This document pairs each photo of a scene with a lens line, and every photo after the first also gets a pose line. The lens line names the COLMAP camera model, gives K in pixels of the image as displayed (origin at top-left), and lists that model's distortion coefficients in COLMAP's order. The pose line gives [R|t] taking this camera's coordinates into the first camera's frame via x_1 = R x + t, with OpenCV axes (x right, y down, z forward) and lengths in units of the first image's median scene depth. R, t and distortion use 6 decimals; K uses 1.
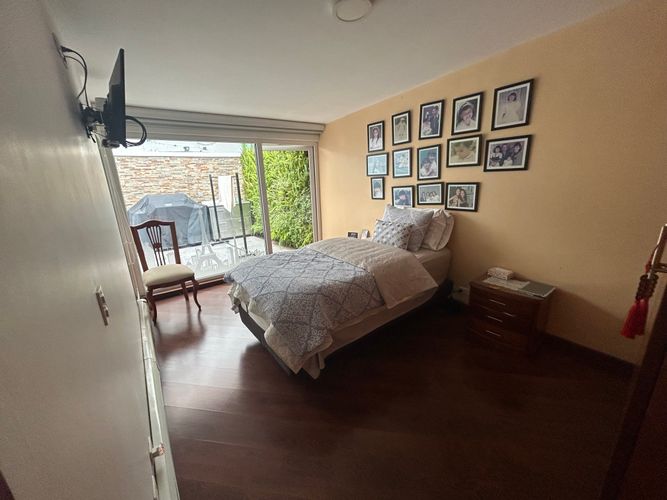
lens RADIAL K [[267.4, 0, 333.2], [0, 267.4, 247.4], [0, 0, 1]] dist [-0.002452, 0.000205]
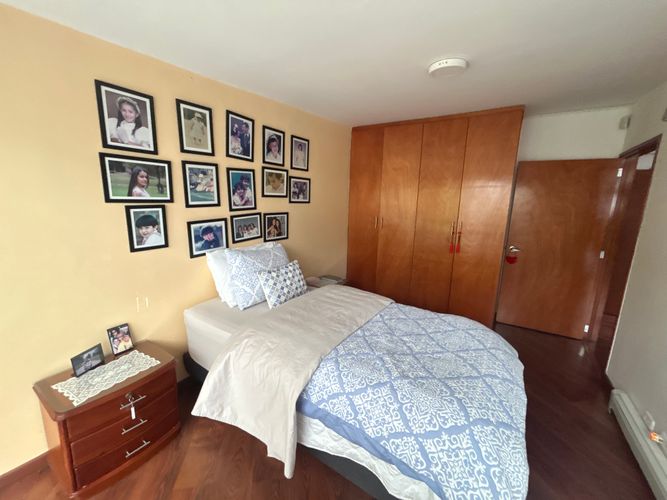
lens RADIAL K [[267.4, 0, 332.7], [0, 267.4, 250.2], [0, 0, 1]] dist [-0.002452, 0.000205]
pose [[-0.321736, -0.147679, 0.935242, -0.513216], [0.226561, 0.947059, 0.227485, -0.273434], [-0.919324, 0.285080, -0.271244, 1.053793]]
